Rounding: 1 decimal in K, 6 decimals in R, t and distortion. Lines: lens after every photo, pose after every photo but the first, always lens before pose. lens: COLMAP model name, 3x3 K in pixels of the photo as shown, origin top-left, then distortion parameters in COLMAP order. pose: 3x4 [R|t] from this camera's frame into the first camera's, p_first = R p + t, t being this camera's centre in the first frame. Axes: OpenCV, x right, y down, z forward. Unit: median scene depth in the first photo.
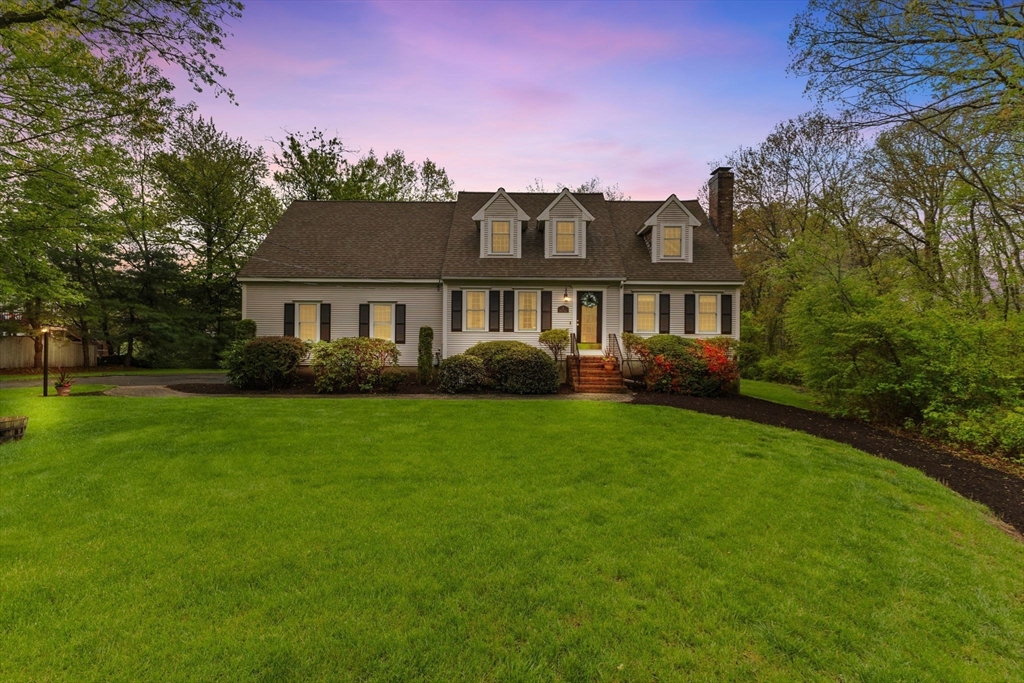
lens RADIAL K [[441.9, 0, 509.8], [0, 441.9, 336.2], [0, 0, 1]] dist [0.008069, -0.000776]
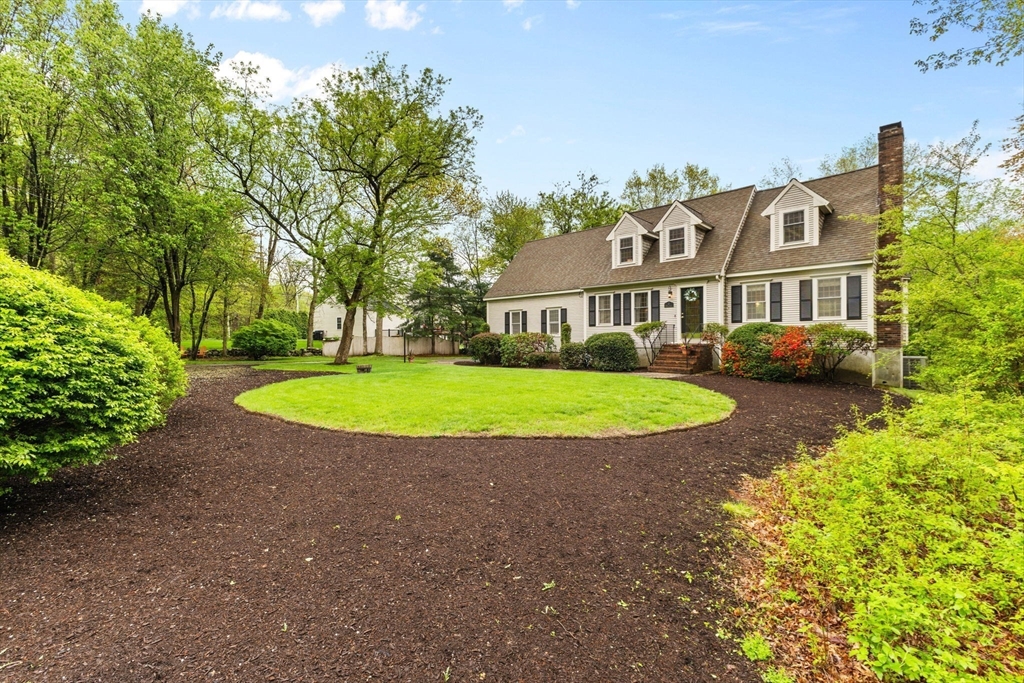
lens RADIAL K [[441.9, 0, 519.1], [0, 441.9, 344.1], [0, 0, 1]] dist [0.008069, -0.000776]
pose [[0.736800, -0.006023, -0.676084, 0.624676], [0.017257, 0.999802, 0.009900, 0.026050], [0.675890, -0.018961, 0.736758, -0.145987]]
